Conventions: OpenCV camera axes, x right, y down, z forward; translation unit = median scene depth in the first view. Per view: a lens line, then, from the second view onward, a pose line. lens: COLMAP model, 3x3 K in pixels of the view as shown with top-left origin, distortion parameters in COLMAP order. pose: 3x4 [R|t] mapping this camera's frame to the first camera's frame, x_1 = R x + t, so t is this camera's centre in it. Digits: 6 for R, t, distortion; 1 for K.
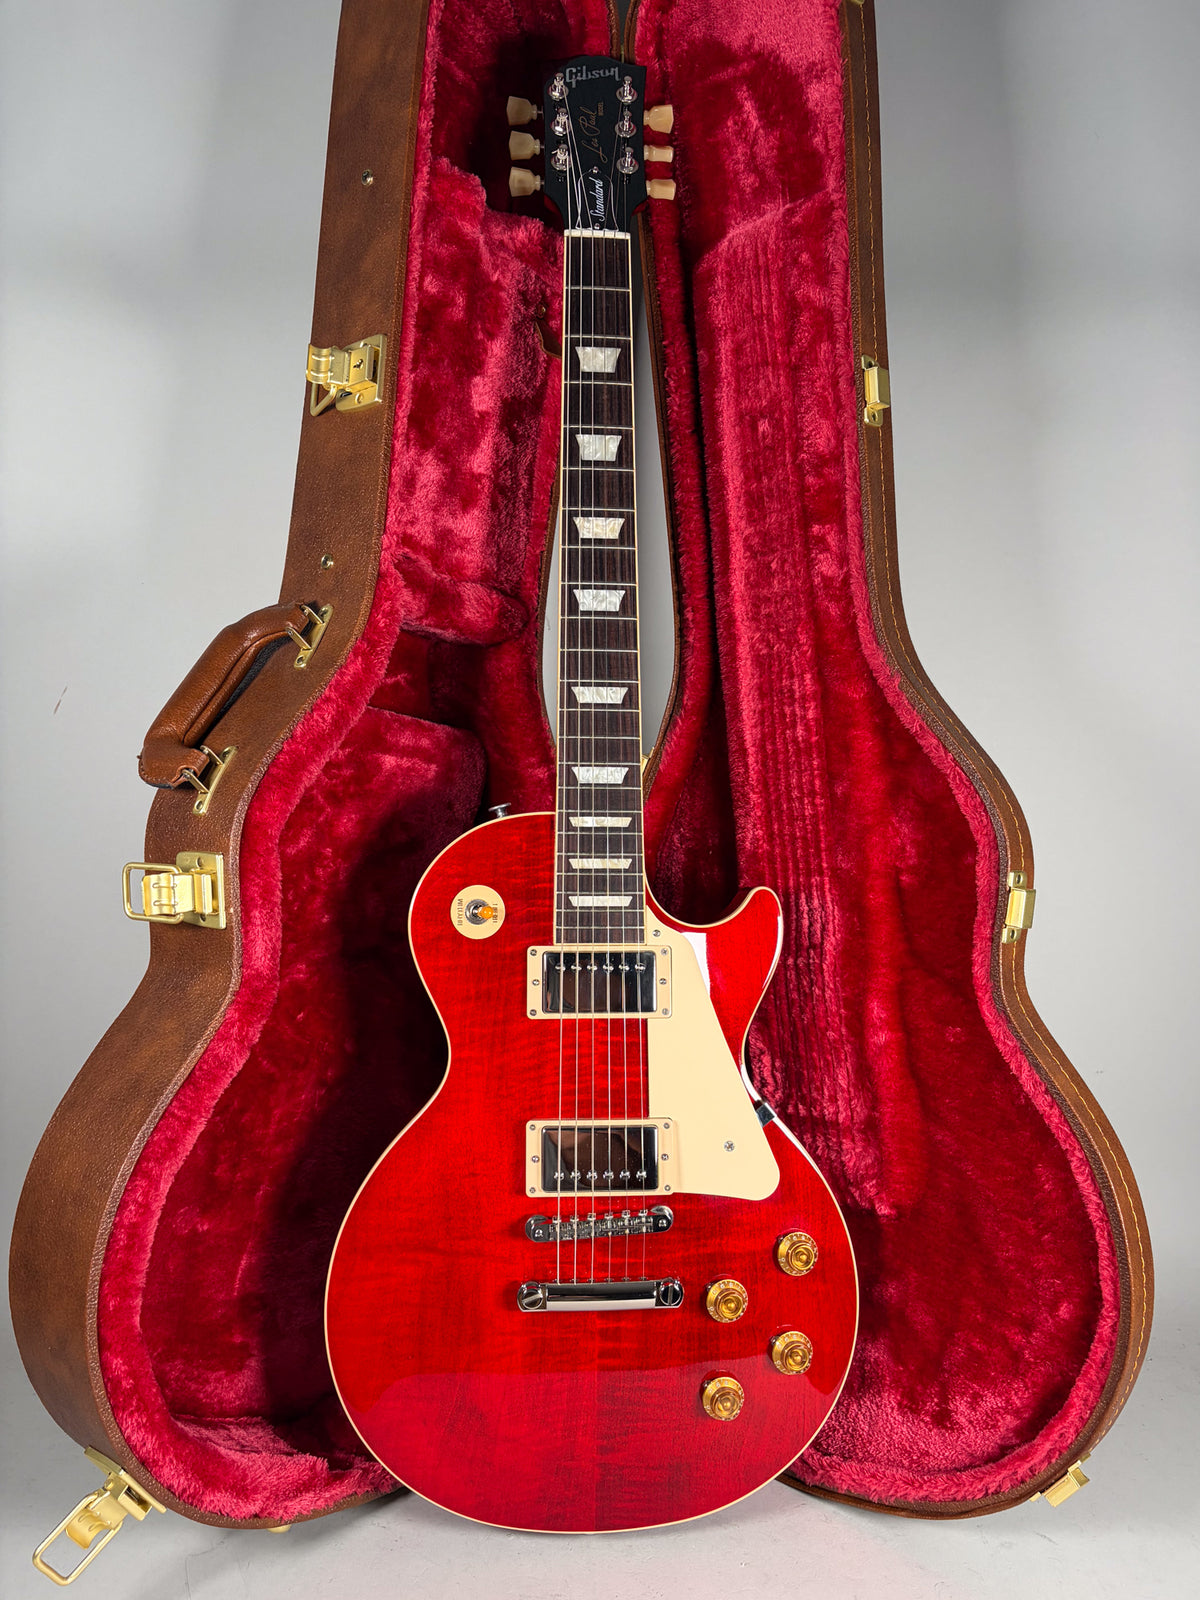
lens RADIAL K [[1184.8, 0, 617.9], [0, 1184.8, 798.5], [0, 0, 1]] dist [0.036888, -0.031177]
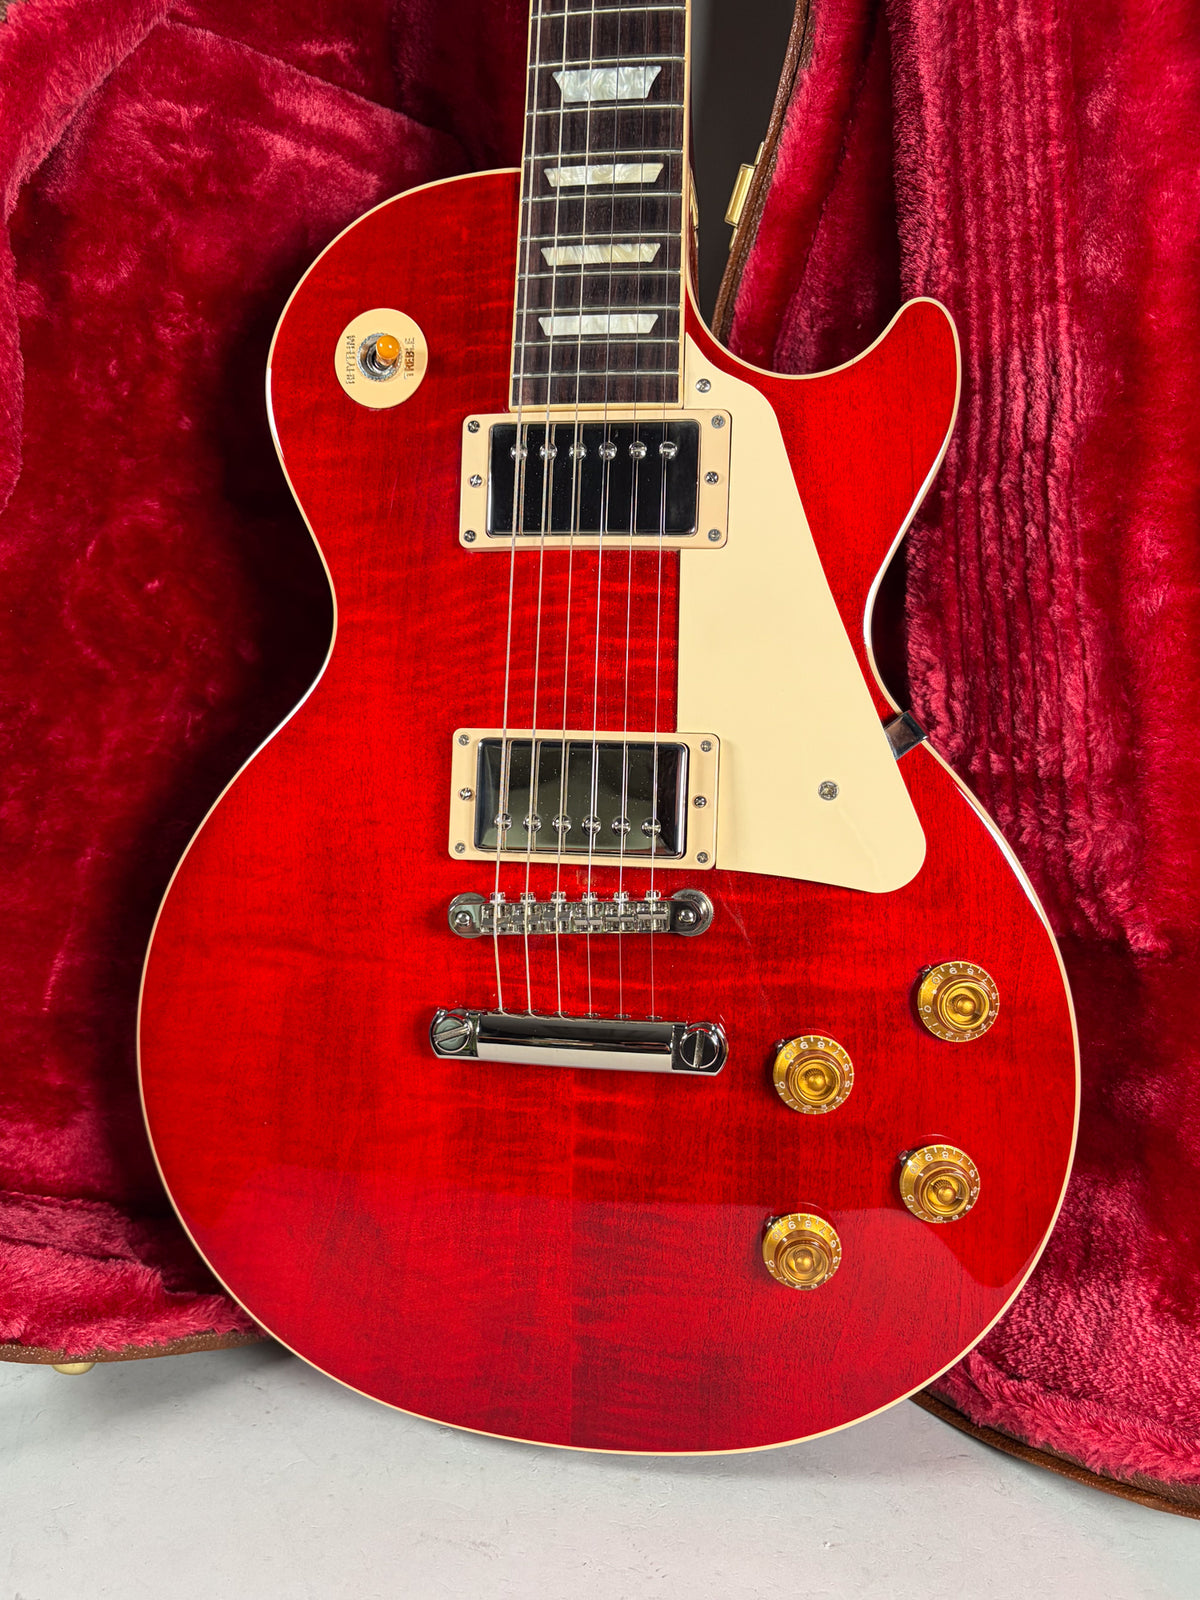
lens RADIAL K [[1277.3, 0, 629.1], [0, 1277.3, 797.8], [0, 0, 1]] dist [0.037650, -0.050020]
pose [[0.972258, 0.031664, -0.231760, 0.135167], [-0.009285, 0.995239, 0.097023, 0.234991], [0.233729, -0.092180, 0.967922, 0.423574]]
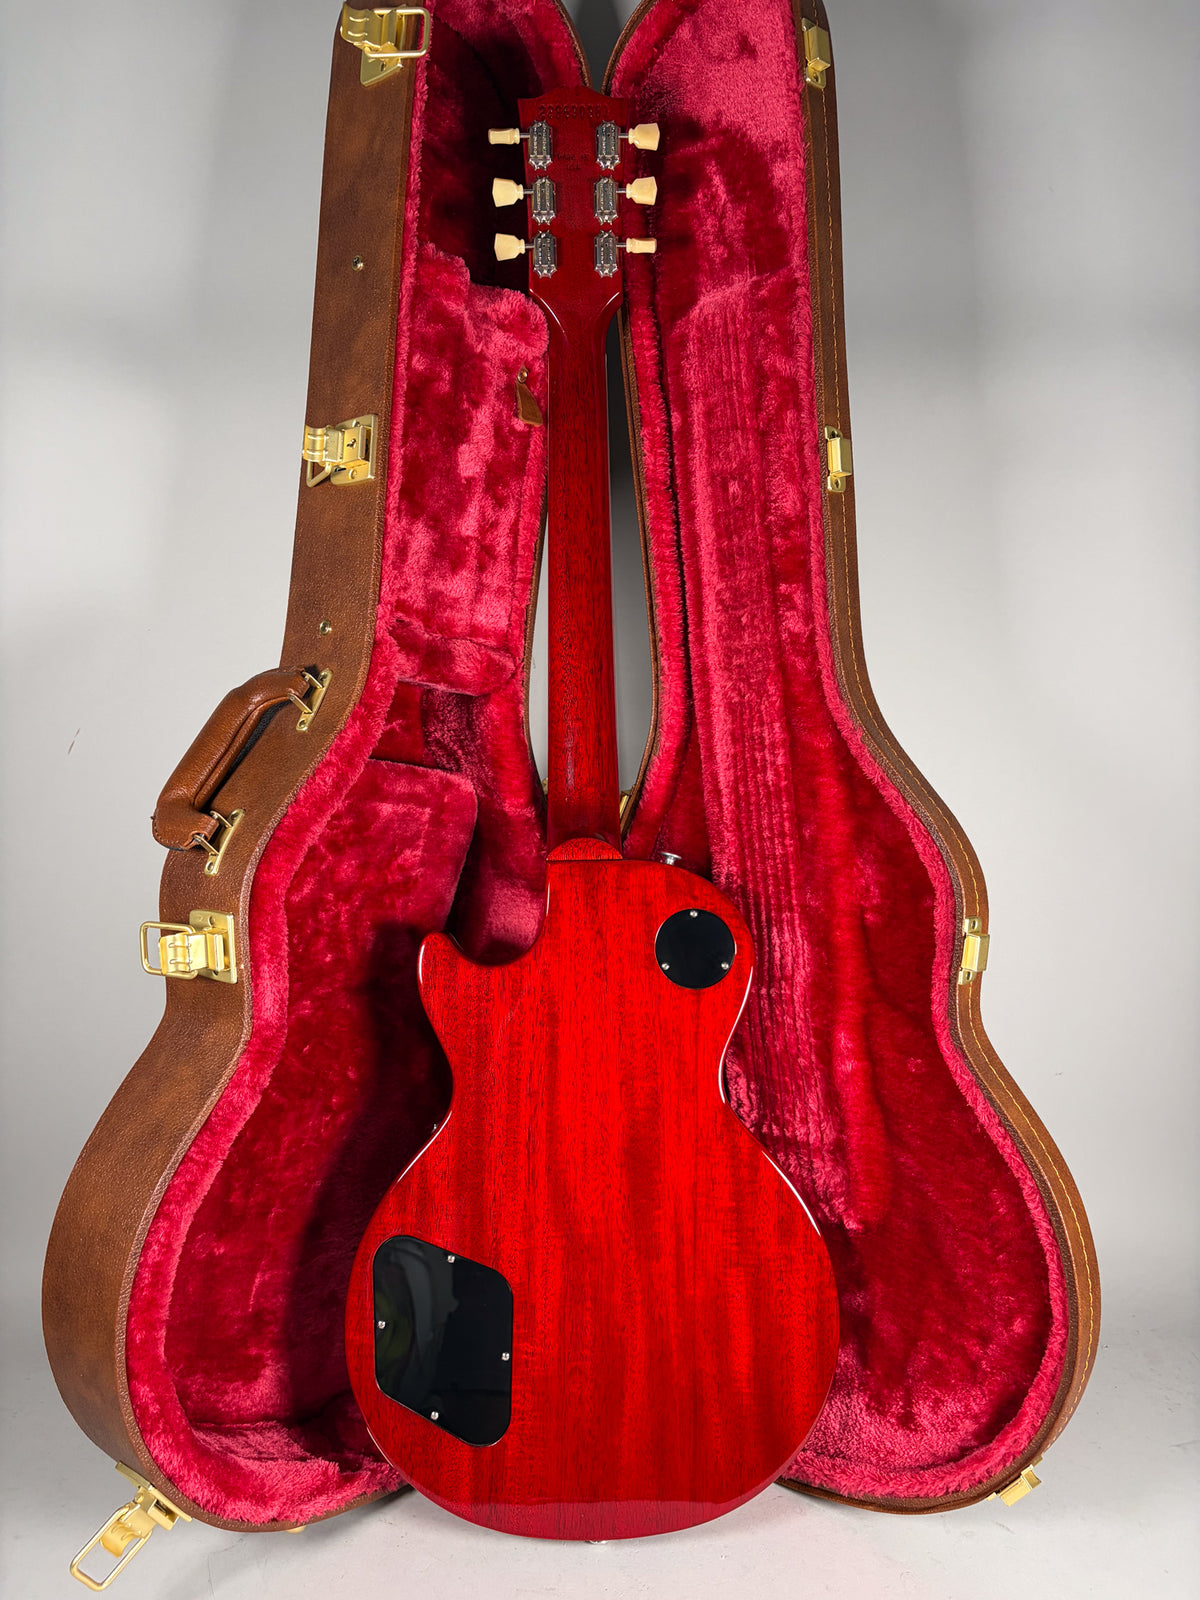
lens RADIAL K [[1155.2, 0, 605.1], [0, 1155.2, 761.5], [0, 0, 1]] dist [0.050179, -0.047341]
pose [[0.999934, -0.011317, -0.001792, 0.007112], [0.011350, 0.999747, 0.019424, -0.097169], [0.001572, -0.019443, 0.999810, -0.043559]]
